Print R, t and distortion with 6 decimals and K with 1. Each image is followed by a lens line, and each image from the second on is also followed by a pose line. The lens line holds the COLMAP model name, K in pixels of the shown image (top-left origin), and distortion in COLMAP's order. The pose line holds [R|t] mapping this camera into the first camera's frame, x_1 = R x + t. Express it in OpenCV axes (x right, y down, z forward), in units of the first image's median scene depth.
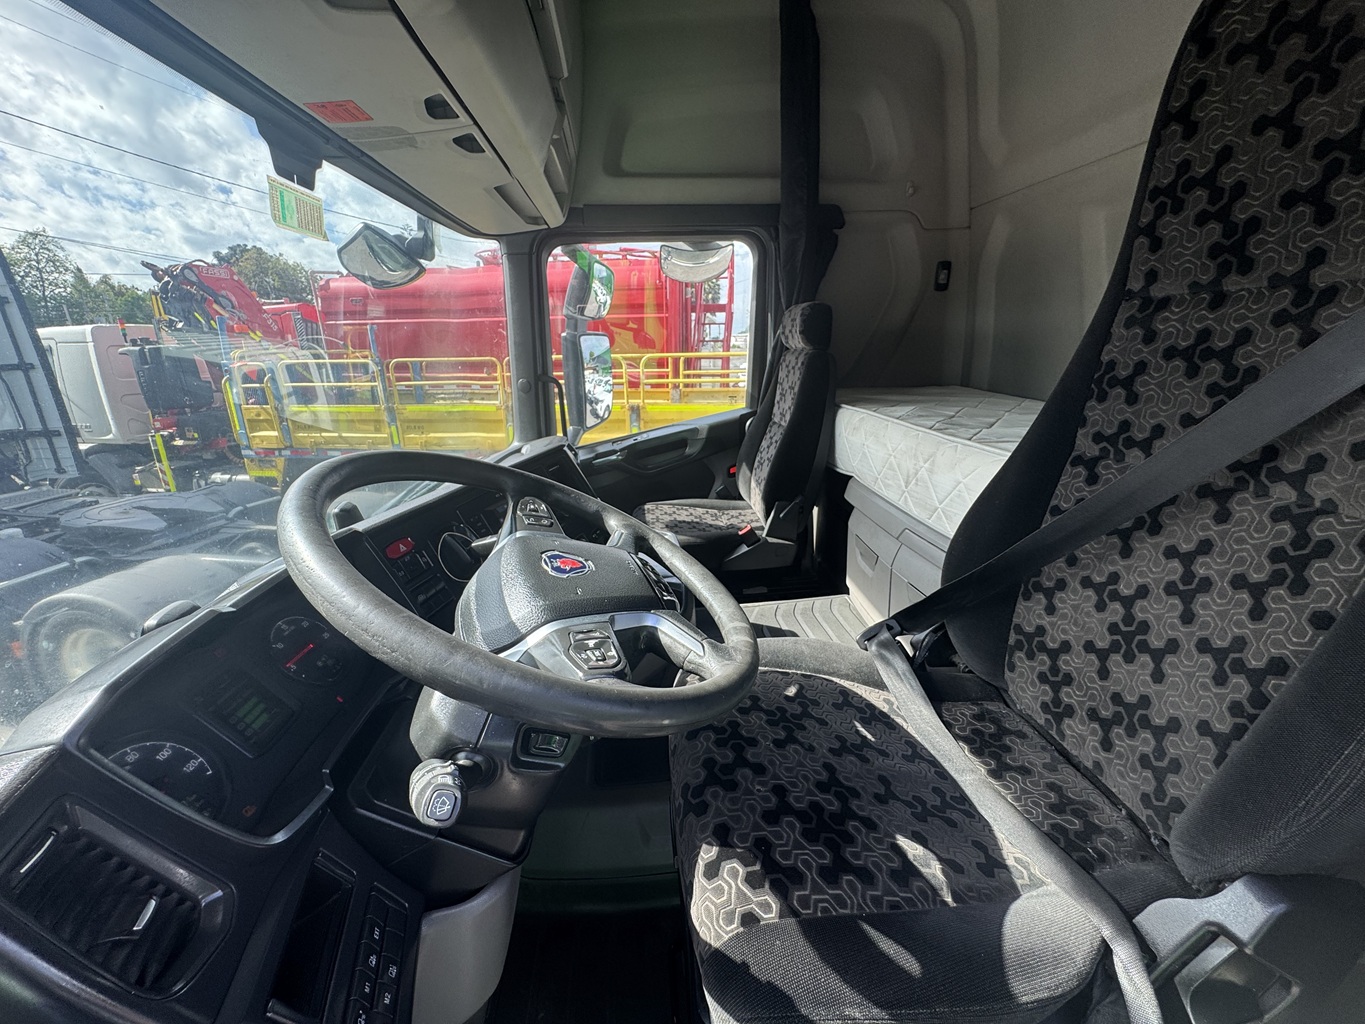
lens RADIAL K [[538.2, 0, 673.5], [0, 538.2, 505.8], [0, 0, 1]] dist [0.008235, -0.004194]
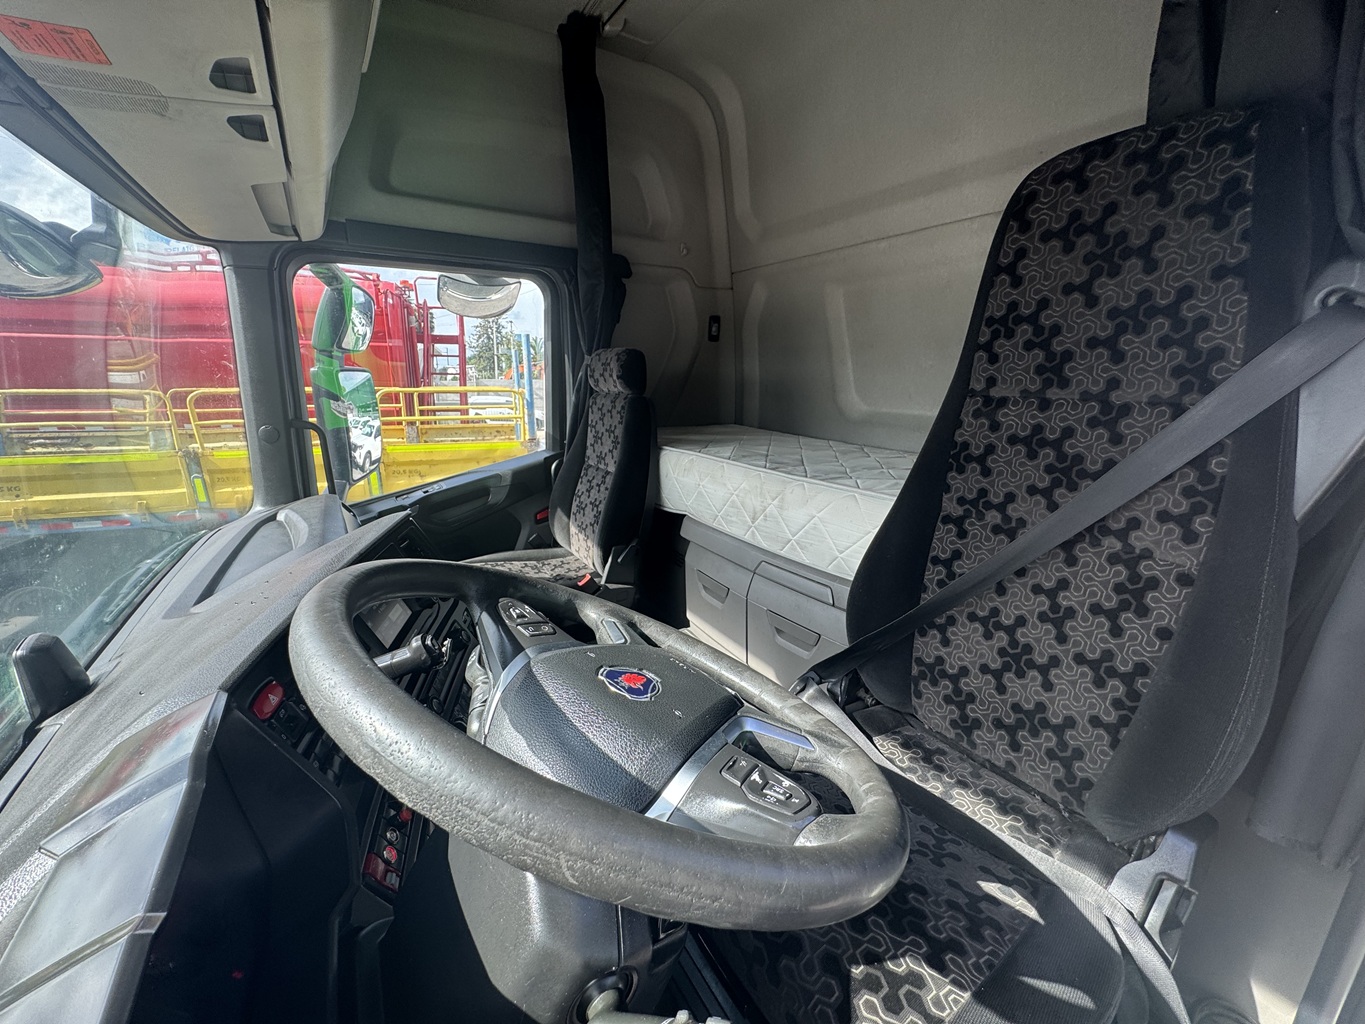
lens RADIAL K [[538.2, 0, 686.6], [0, 538.2, 510.5], [0, 0, 1]] dist [0.008235, -0.004194]
pose [[0.872435, -0.076456, 0.482713, -0.421916], [0.100848, 0.994594, -0.024736, -0.148049], [-0.478213, 0.070262, 0.875429, 0.215046]]
